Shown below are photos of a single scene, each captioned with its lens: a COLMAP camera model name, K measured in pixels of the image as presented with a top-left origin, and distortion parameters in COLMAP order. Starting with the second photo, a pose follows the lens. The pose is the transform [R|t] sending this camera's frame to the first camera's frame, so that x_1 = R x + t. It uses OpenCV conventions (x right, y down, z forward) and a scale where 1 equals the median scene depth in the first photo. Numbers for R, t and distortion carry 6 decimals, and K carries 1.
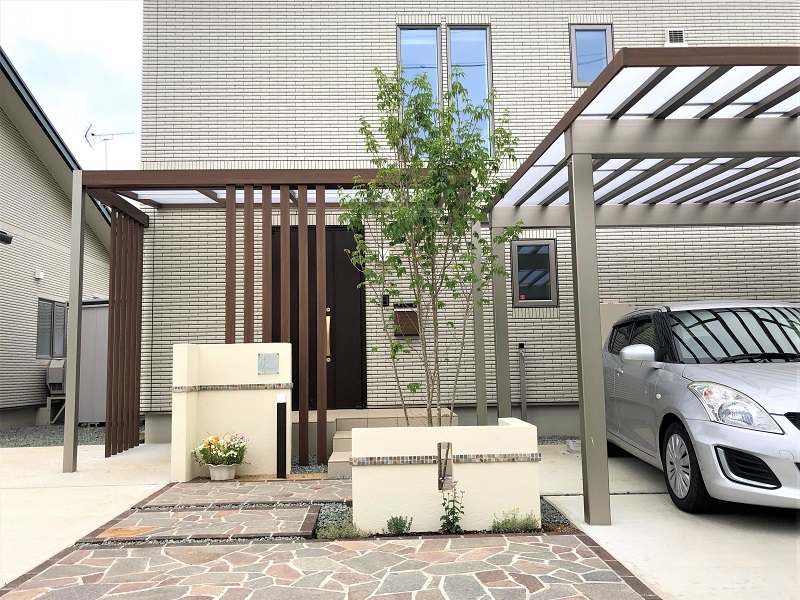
lens RADIAL K [[669.6, 0, 400.0], [0, 669.6, 300.0], [0, 0, 1]] dist [0.056378, -0.093029]
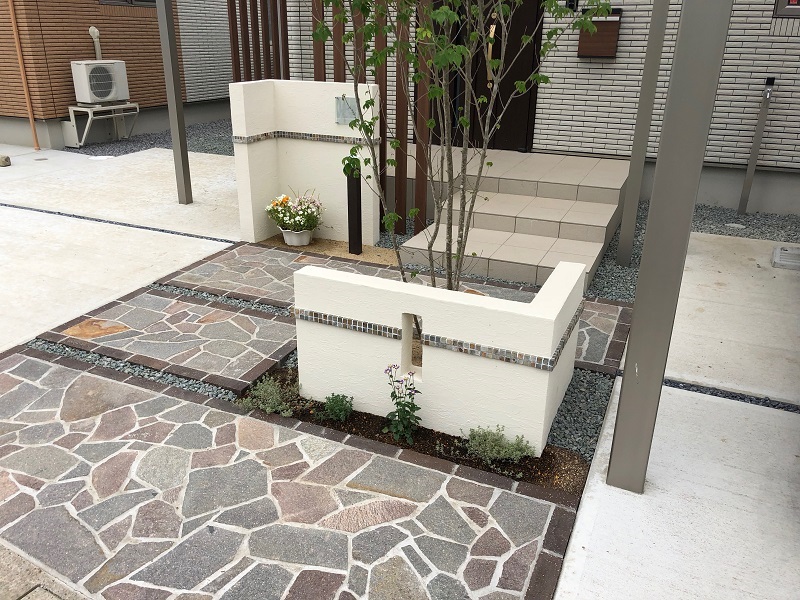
lens RADIAL K [[653.5, 0, 400.0], [0, 653.5, 300.0], [0, 0, 1]] dist [0.052581, -0.097501]
pose [[0.897232, 0.194080, -0.396621, 0.215469], [0.016585, 0.882781, 0.469492, -0.072228], [0.441249, -0.427821, 0.788840, 0.339396]]
